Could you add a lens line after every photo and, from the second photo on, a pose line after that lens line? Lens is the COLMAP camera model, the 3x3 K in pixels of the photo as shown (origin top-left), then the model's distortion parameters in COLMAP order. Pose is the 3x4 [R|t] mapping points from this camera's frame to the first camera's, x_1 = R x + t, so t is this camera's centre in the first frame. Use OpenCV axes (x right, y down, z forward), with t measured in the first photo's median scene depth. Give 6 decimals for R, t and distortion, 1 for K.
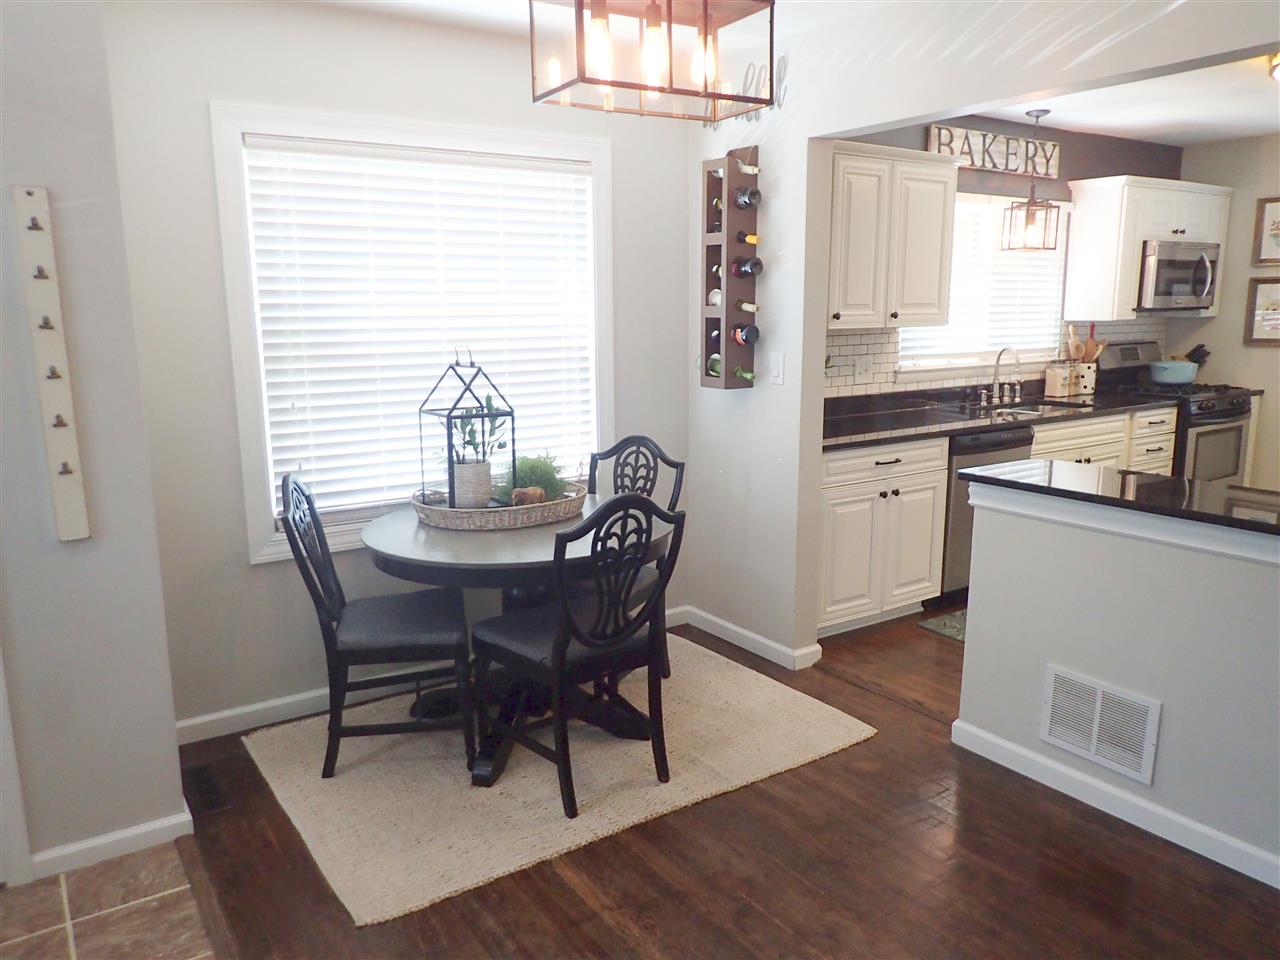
lens RADIAL K [[948.7, 0, 640.0], [0, 948.7, 480.0], [0, 0, 1]] dist [0.004745, -0.011800]
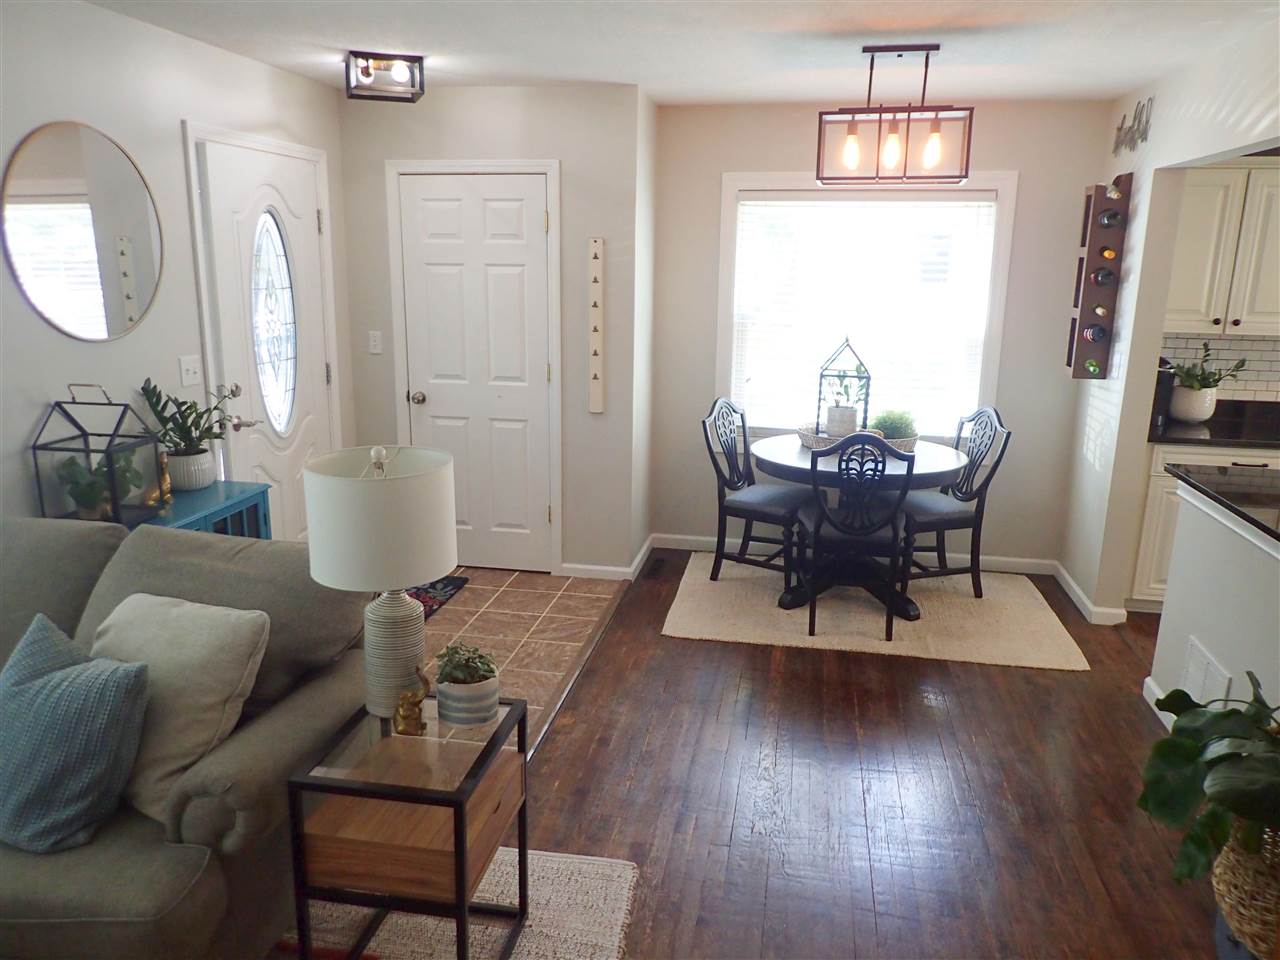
lens RADIAL K [[948.7, 0, 640.0], [0, 948.7, 480.0], [0, 0, 1]] dist [0.004745, -0.011800]
pose [[0.706645, 0.178502, -0.684682, 0.697457], [-0.149161, 0.983490, 0.102459, -0.013182], [0.691667, 0.029726, 0.721604, -0.304740]]
